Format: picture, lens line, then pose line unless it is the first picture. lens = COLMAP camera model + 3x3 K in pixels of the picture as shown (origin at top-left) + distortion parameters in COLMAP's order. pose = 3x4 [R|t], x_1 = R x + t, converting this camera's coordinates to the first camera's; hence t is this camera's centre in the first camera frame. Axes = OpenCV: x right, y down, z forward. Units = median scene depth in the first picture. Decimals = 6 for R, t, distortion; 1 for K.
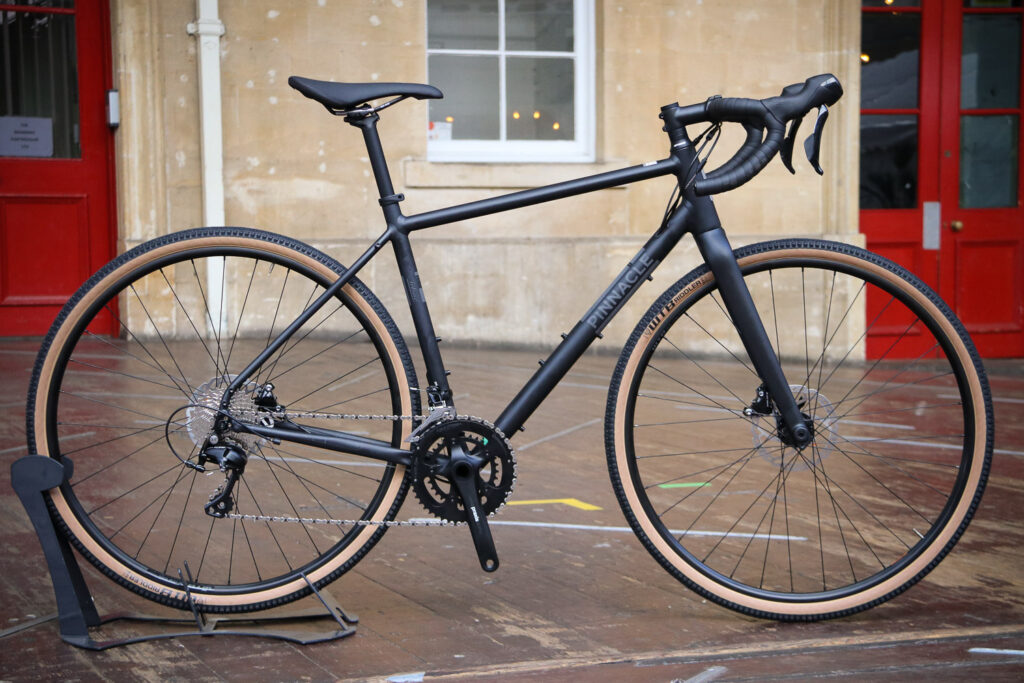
lens RADIAL K [[2447.0, 0, 536.6], [0, 2447.0, 343.4], [0, 0, 1]] dist [0.632707, 0.055601]
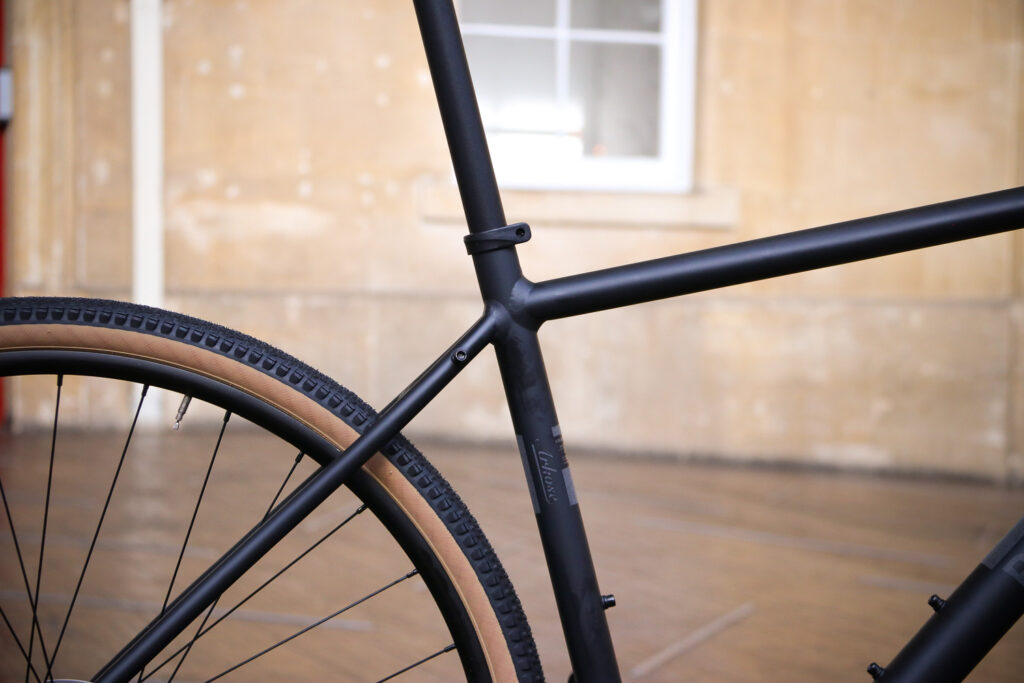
lens RADIAL K [[2807.7, 0, 512.0], [0, 2807.7, 341.5], [0, 0, 1]] dist [0.897698, 0.267215]
pose [[0.999619, 0.025449, -0.010689, -0.045572], [-0.025682, 0.999421, -0.022321, -0.028561], [0.010115, 0.022587, 0.999694, 0.490888]]
